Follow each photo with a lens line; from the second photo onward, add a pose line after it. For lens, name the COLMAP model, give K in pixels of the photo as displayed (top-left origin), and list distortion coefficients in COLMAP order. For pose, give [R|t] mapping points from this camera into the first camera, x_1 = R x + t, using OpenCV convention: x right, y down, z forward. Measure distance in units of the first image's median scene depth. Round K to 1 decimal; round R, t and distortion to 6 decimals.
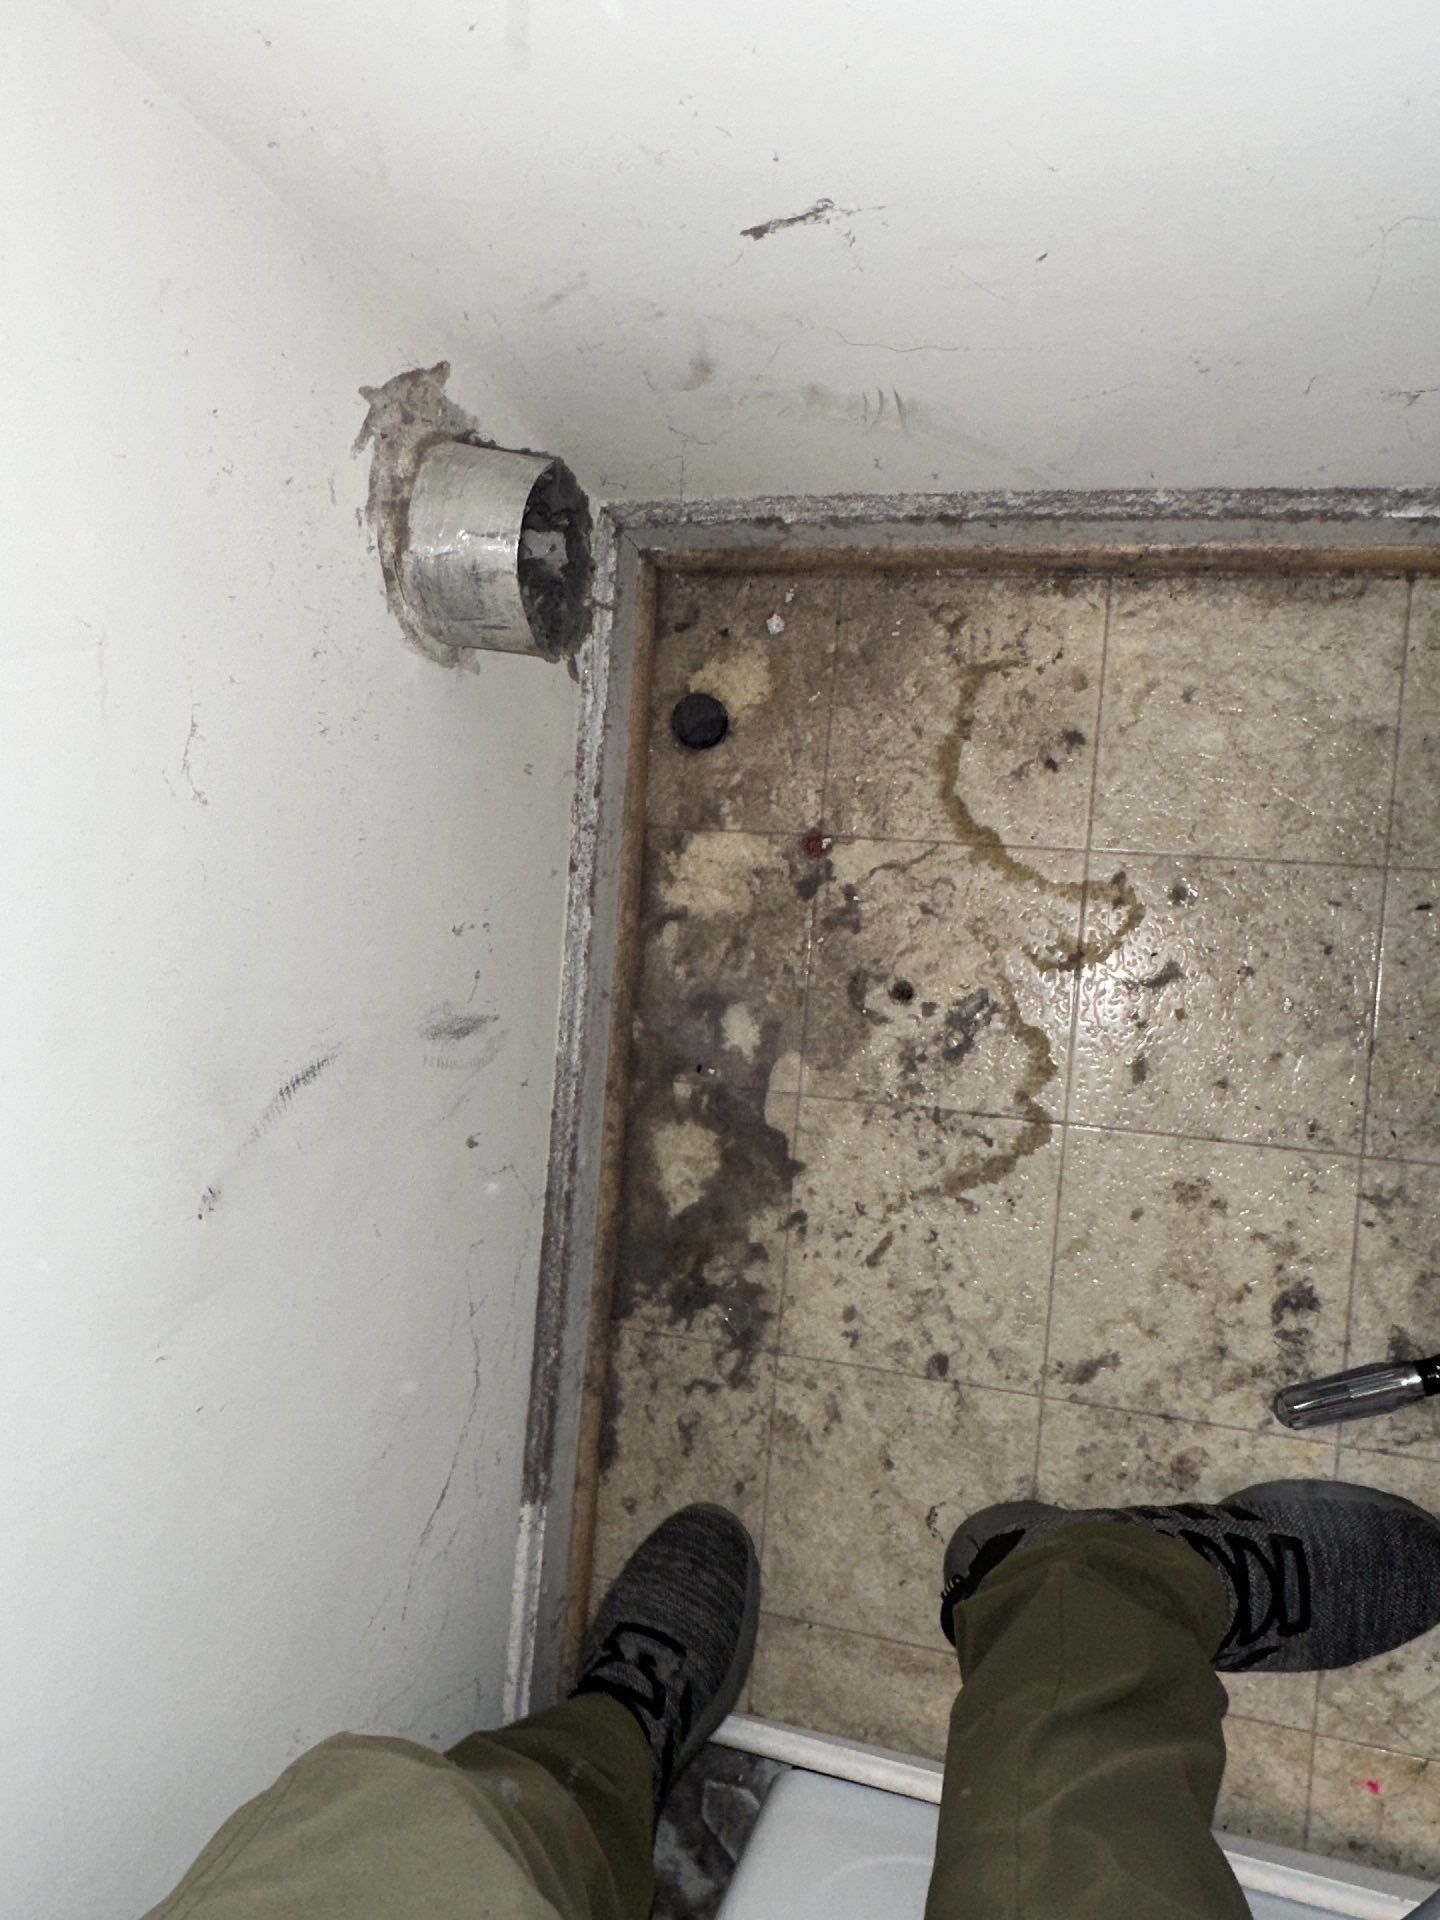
lens RADIAL K [[1326.4, 0, 720.0], [0, 1326.4, 960.0], [0, 0, 1]] dist [-0.003066, -0.001406]
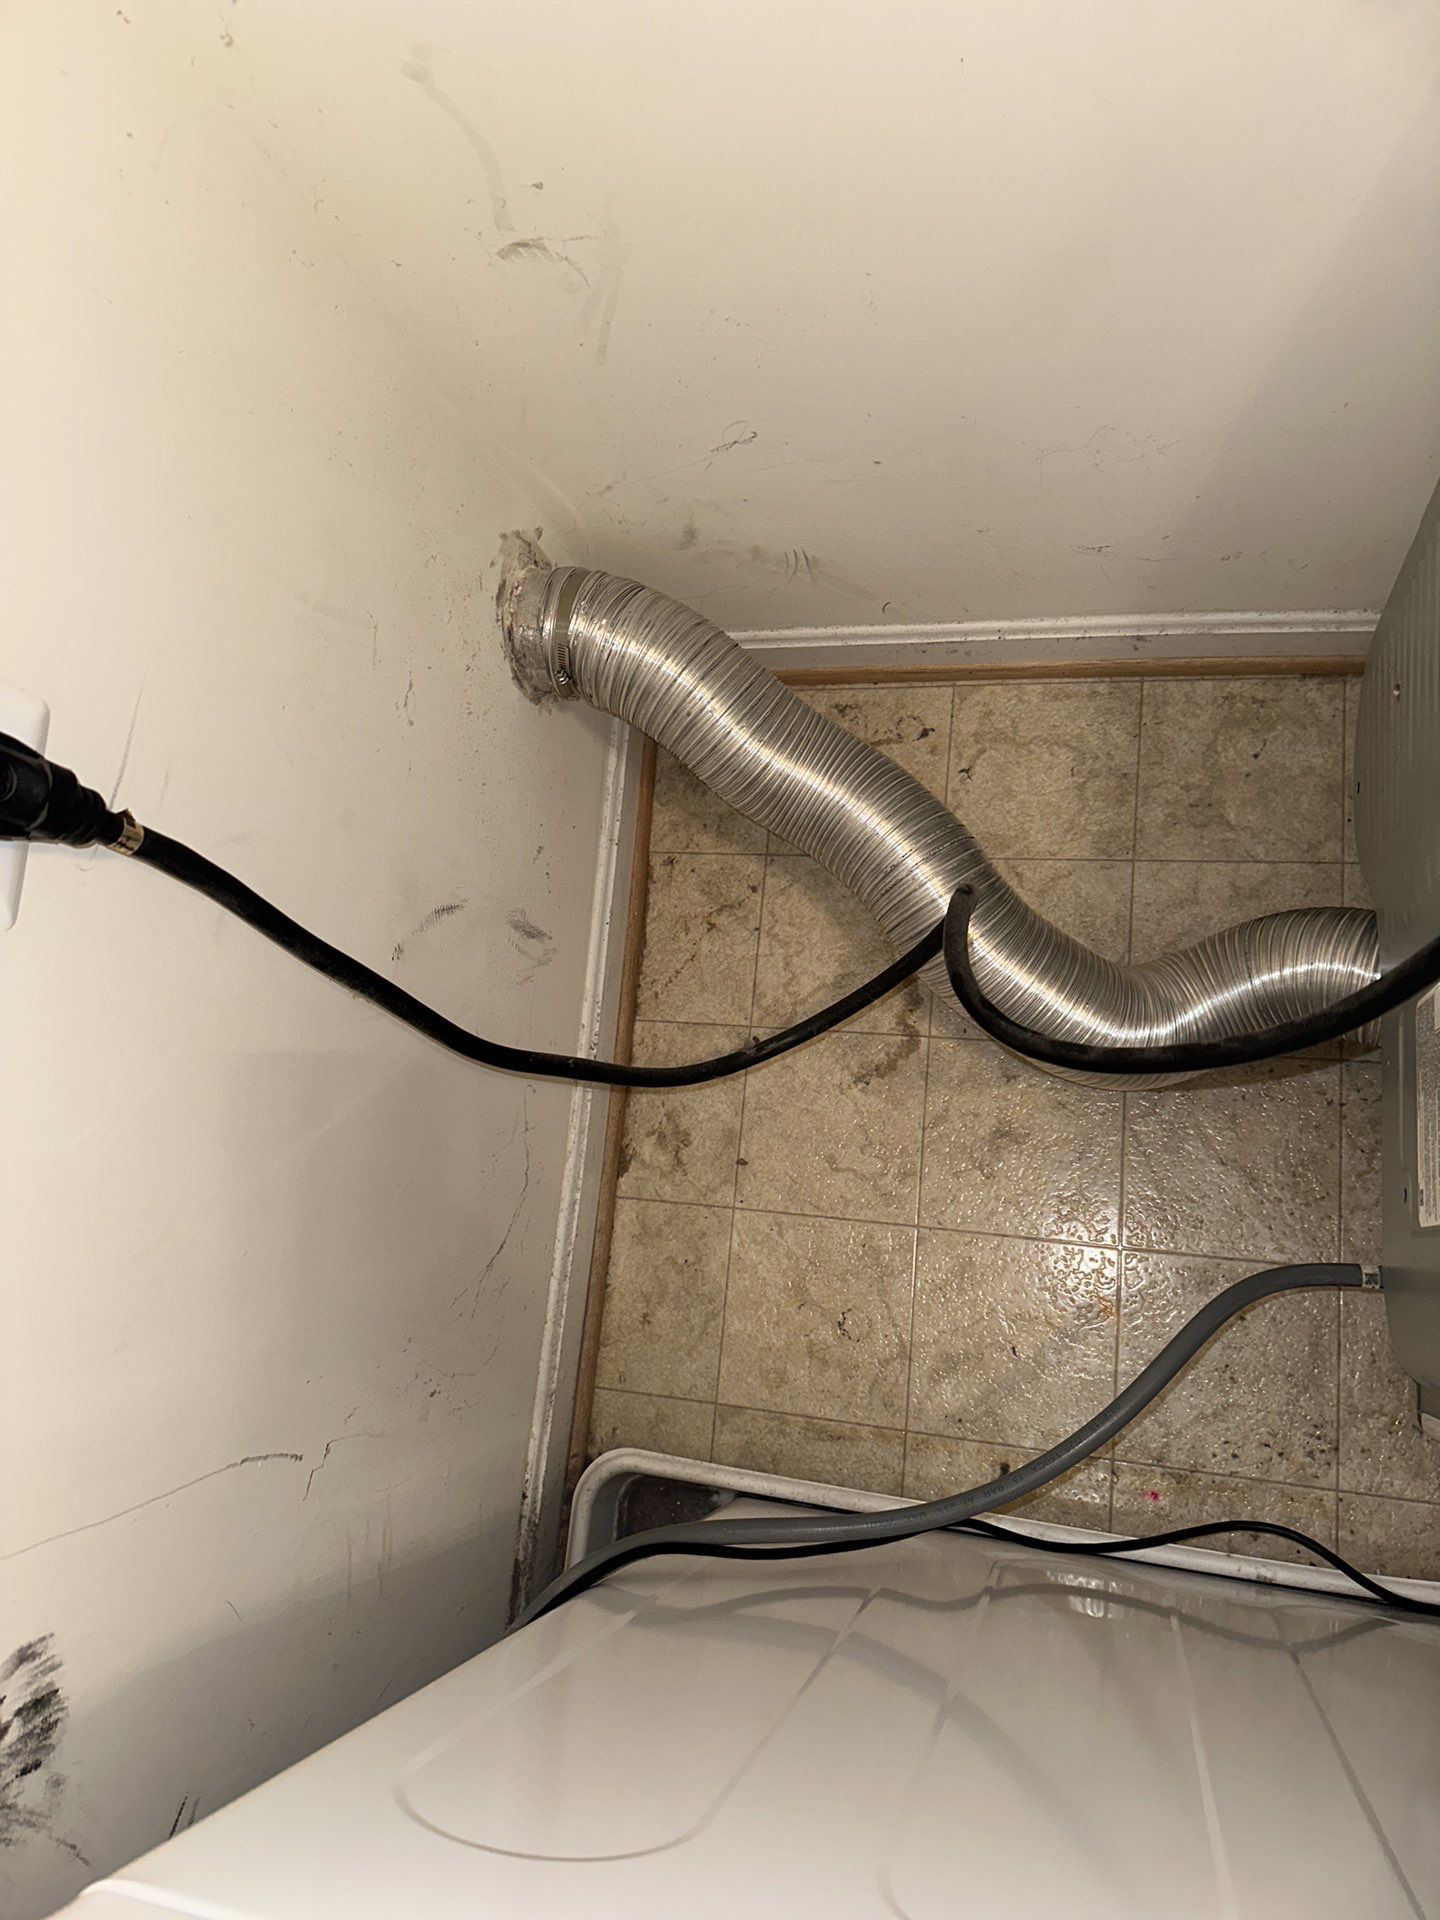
lens RADIAL K [[1276.0, 0, 720.0], [0, 1276.0, 960.0], [0, 0, 1]] dist [0.084255, -0.000150]
pose [[0.999852, 0.014694, 0.008978, 0.013846], [-0.012747, 0.982127, -0.187788, 0.307167], [-0.011577, 0.187645, 0.982169, -0.403059]]
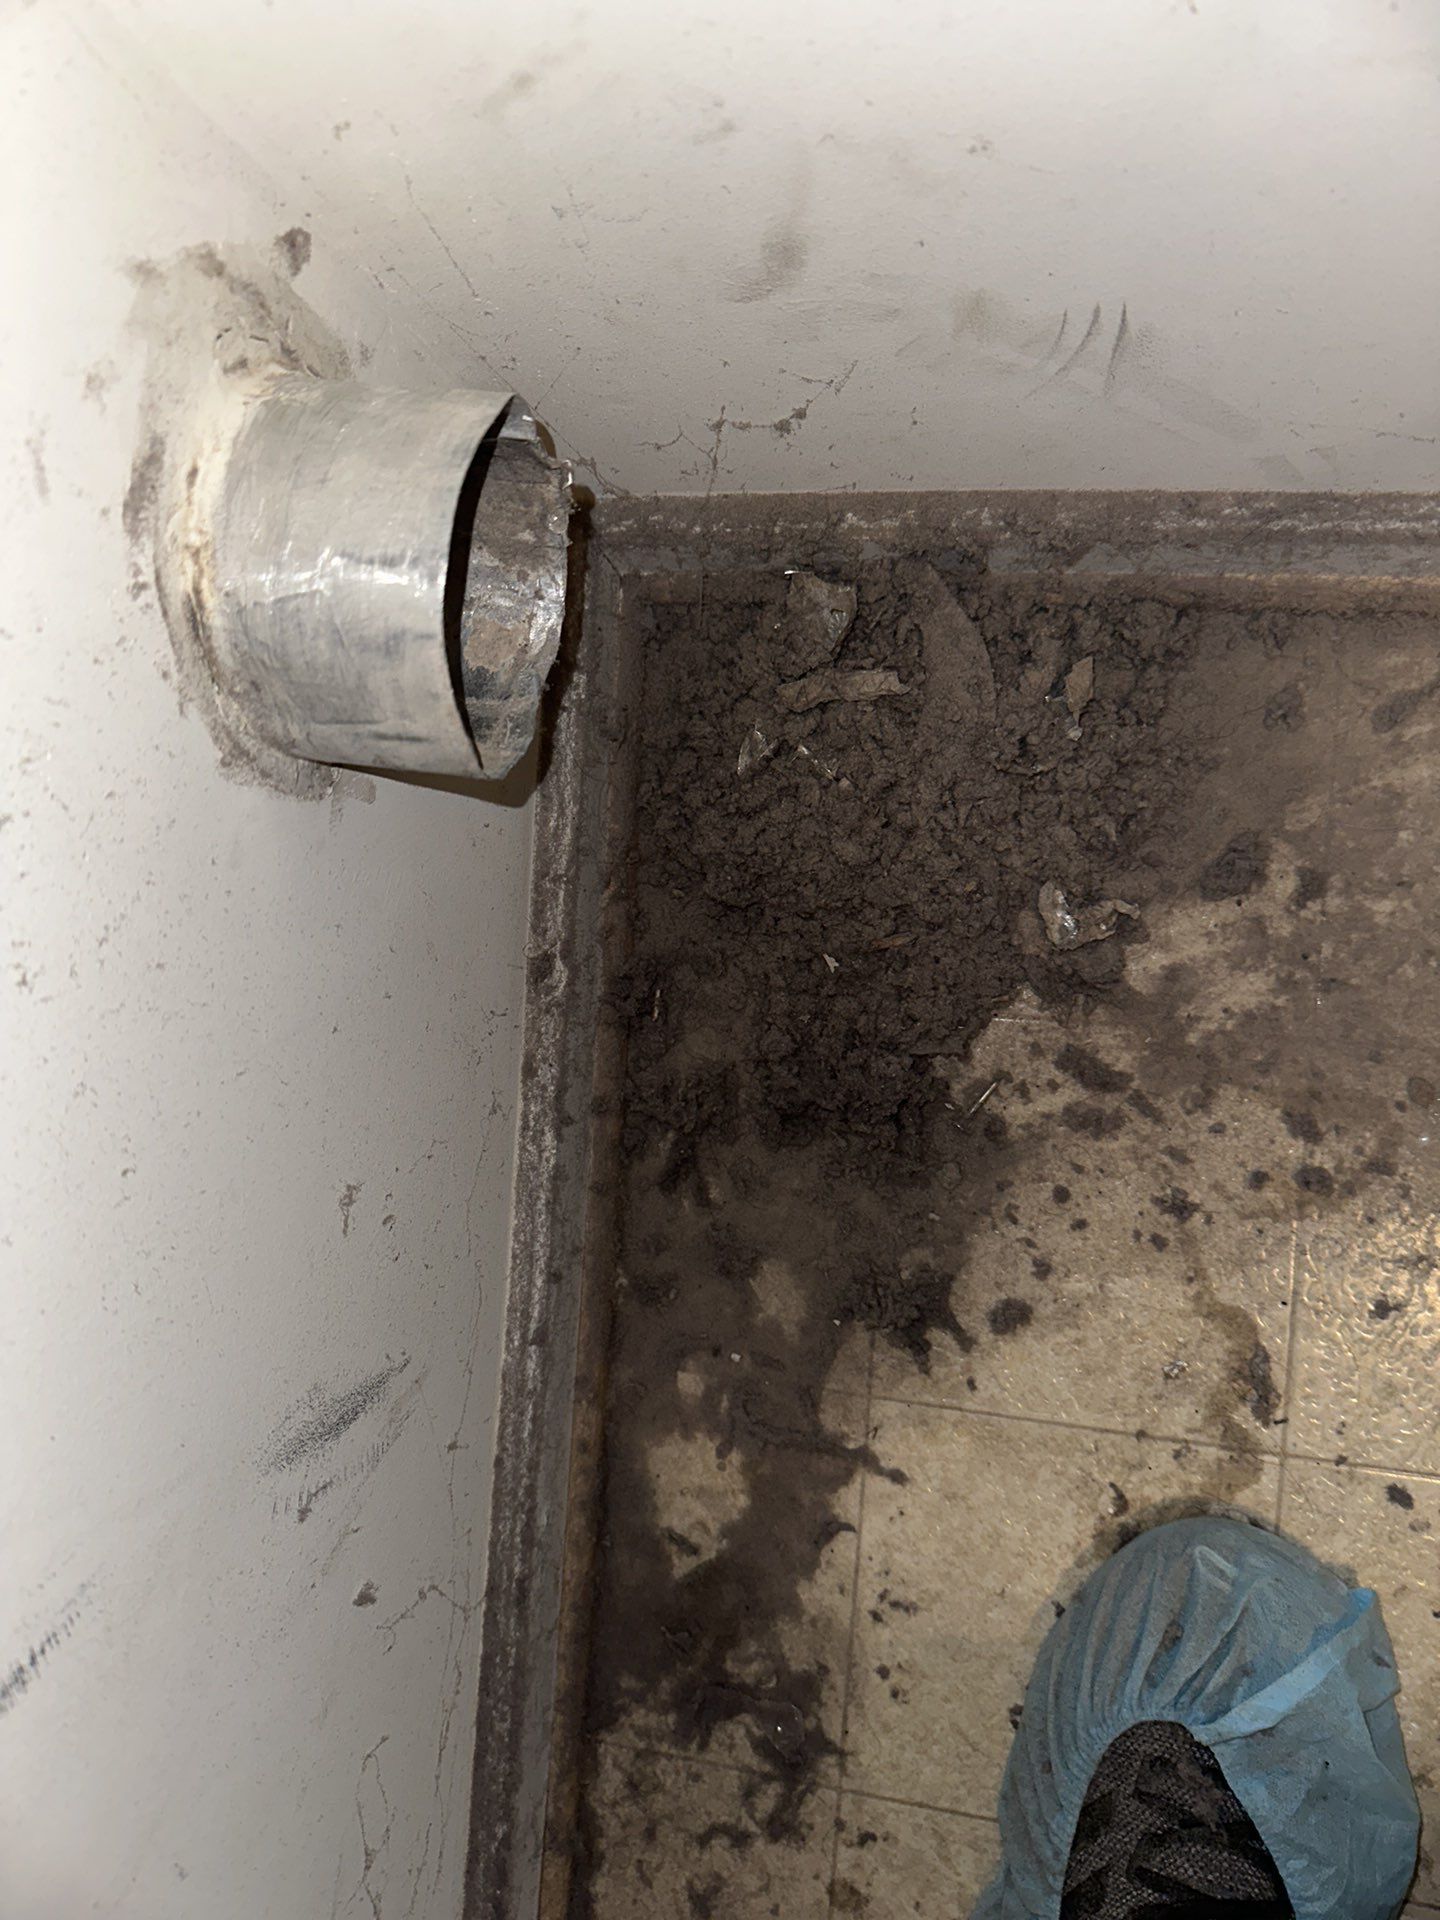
lens RADIAL K [[1342.5, 0, 720.0], [0, 1342.5, 960.0], [0, 0, 1]] dist [0.037799, -0.086687]
pose [[0.998411, -0.004366, 0.056181, -0.054271], [0.004740, 0.999967, -0.006534, -0.117888], [-0.056151, 0.006790, 0.998399, 0.344080]]
